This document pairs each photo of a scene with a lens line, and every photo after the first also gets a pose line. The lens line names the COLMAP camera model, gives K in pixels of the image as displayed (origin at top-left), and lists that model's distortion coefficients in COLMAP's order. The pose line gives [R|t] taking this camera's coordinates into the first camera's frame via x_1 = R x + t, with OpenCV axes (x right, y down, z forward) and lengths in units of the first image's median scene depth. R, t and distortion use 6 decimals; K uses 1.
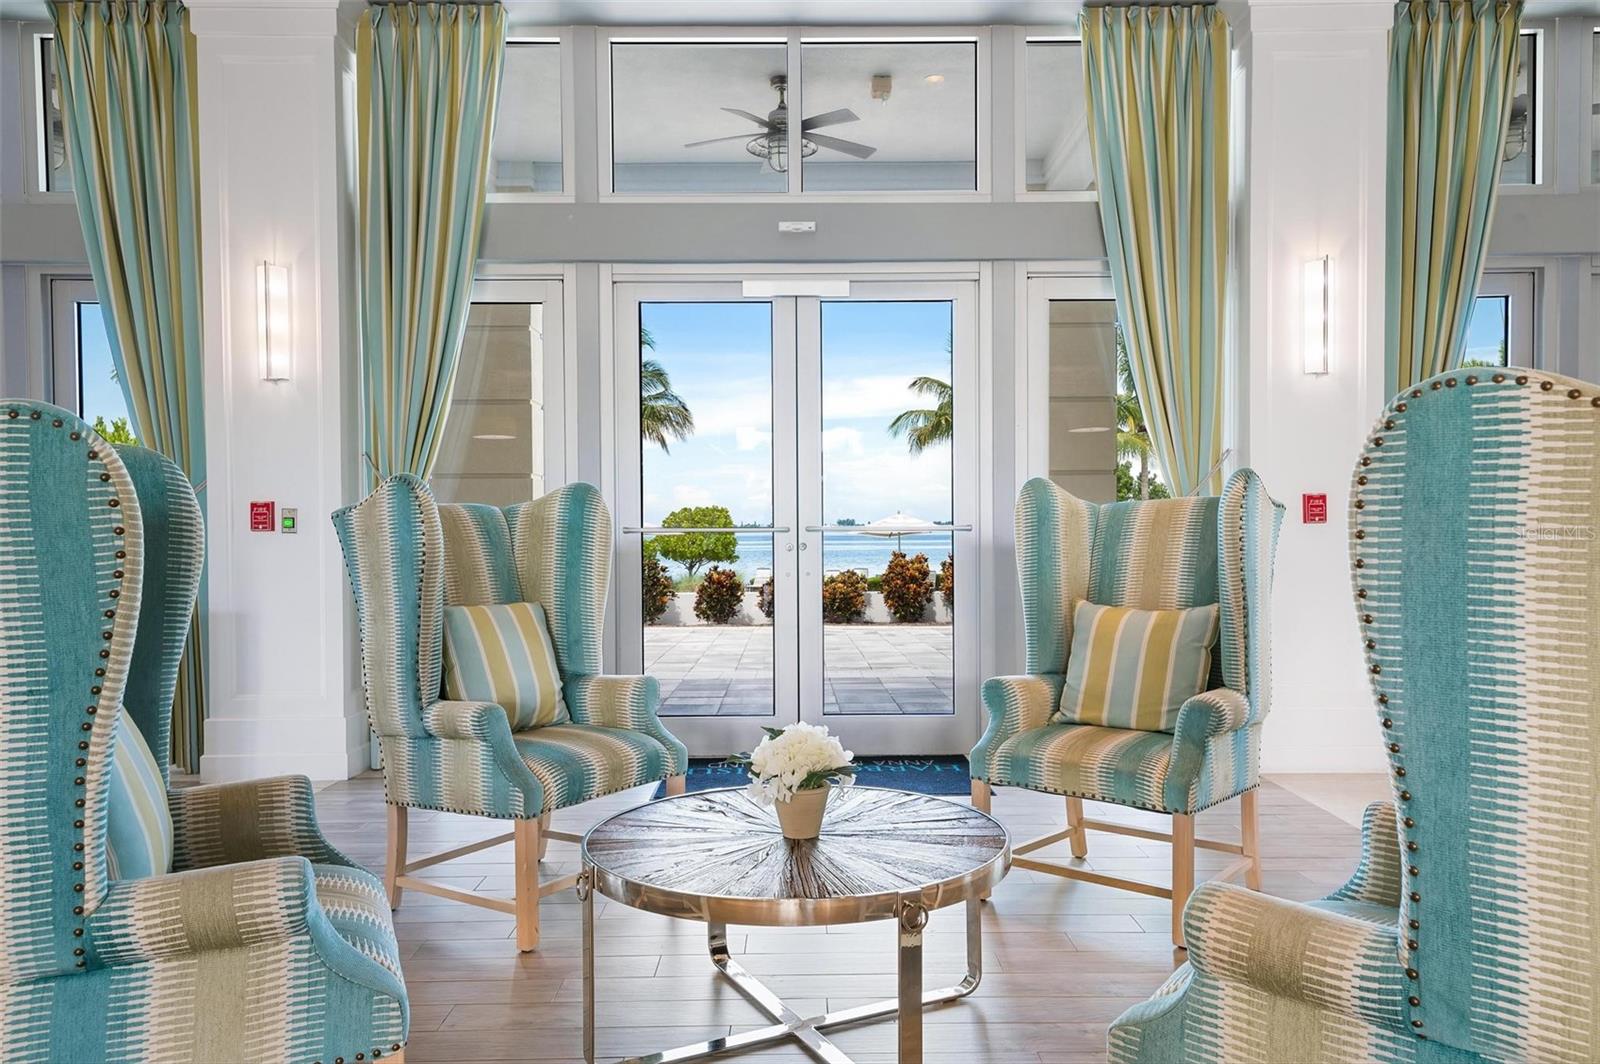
lens RADIAL K [[1194.8, 0, 800.0], [0, 1194.8, 532.0], [0, 0, 1]] dist [0.000375, 0.000377]
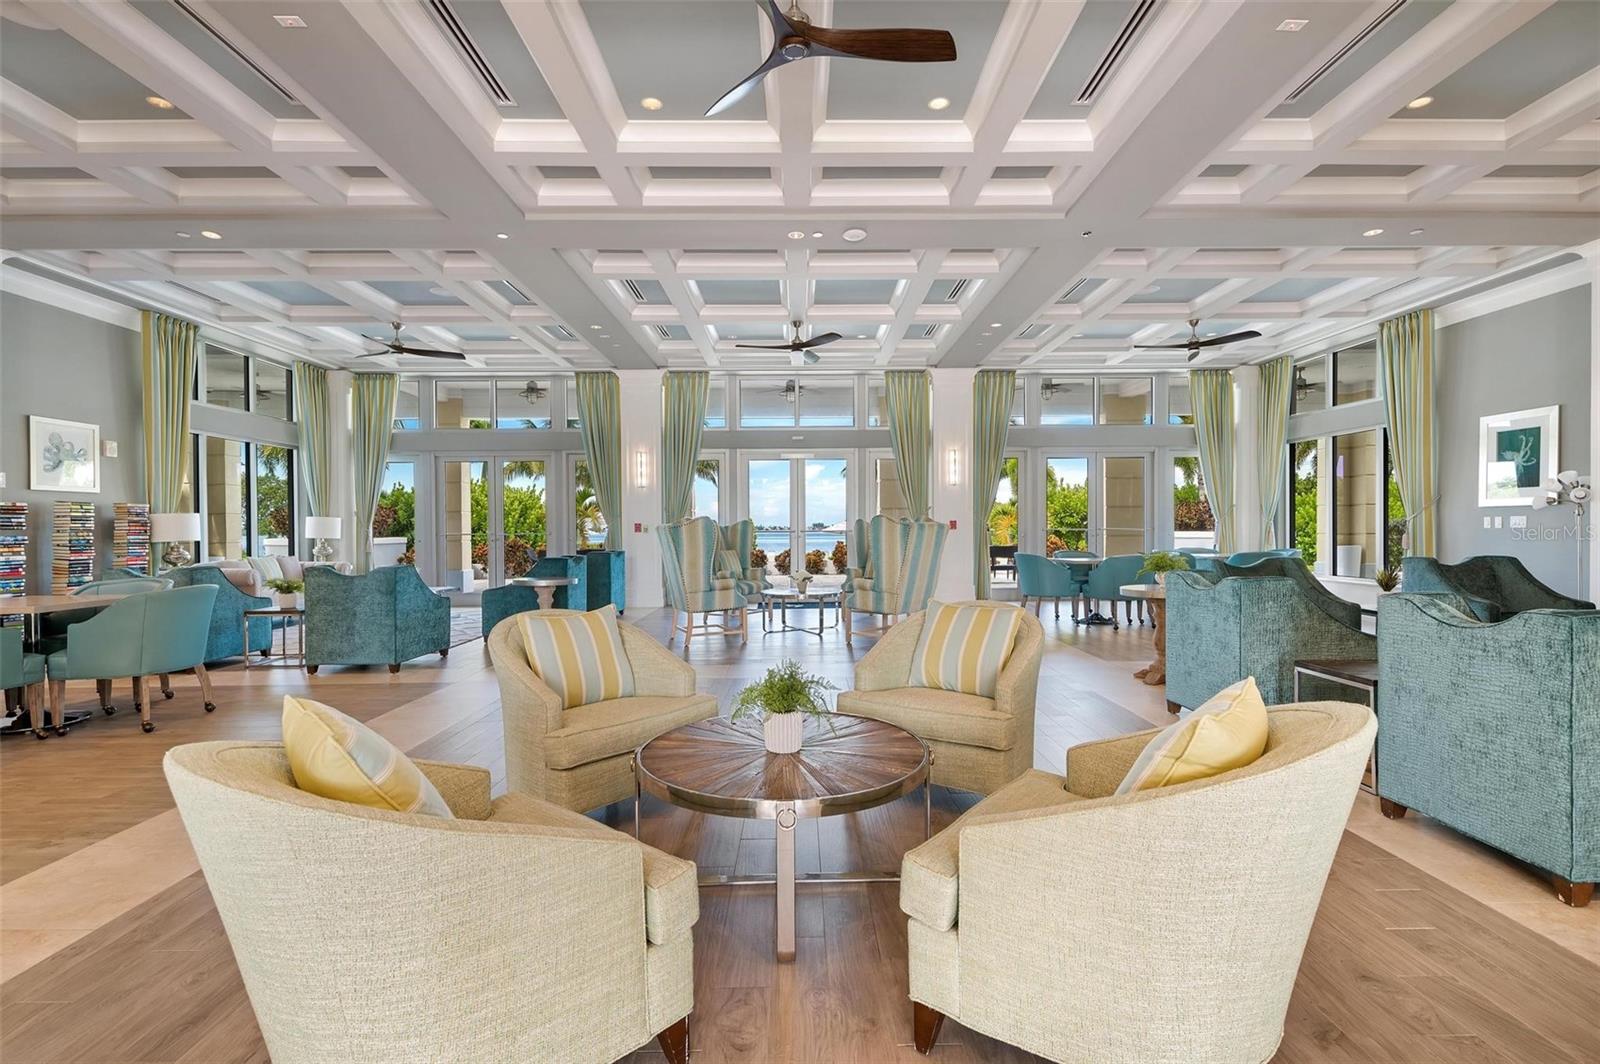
lens RADIAL K [[776.7, 0, 800.0], [0, 776.7, 532.0], [0, 0, 1]] dist [-0.000197, -0.006987]
pose [[0.999890, -0.001836, 0.014703, -0.029431], [0.001832, 0.999998, 0.000294, -0.000916], [-0.014703, -0.000267, 0.999892, -1.148760]]
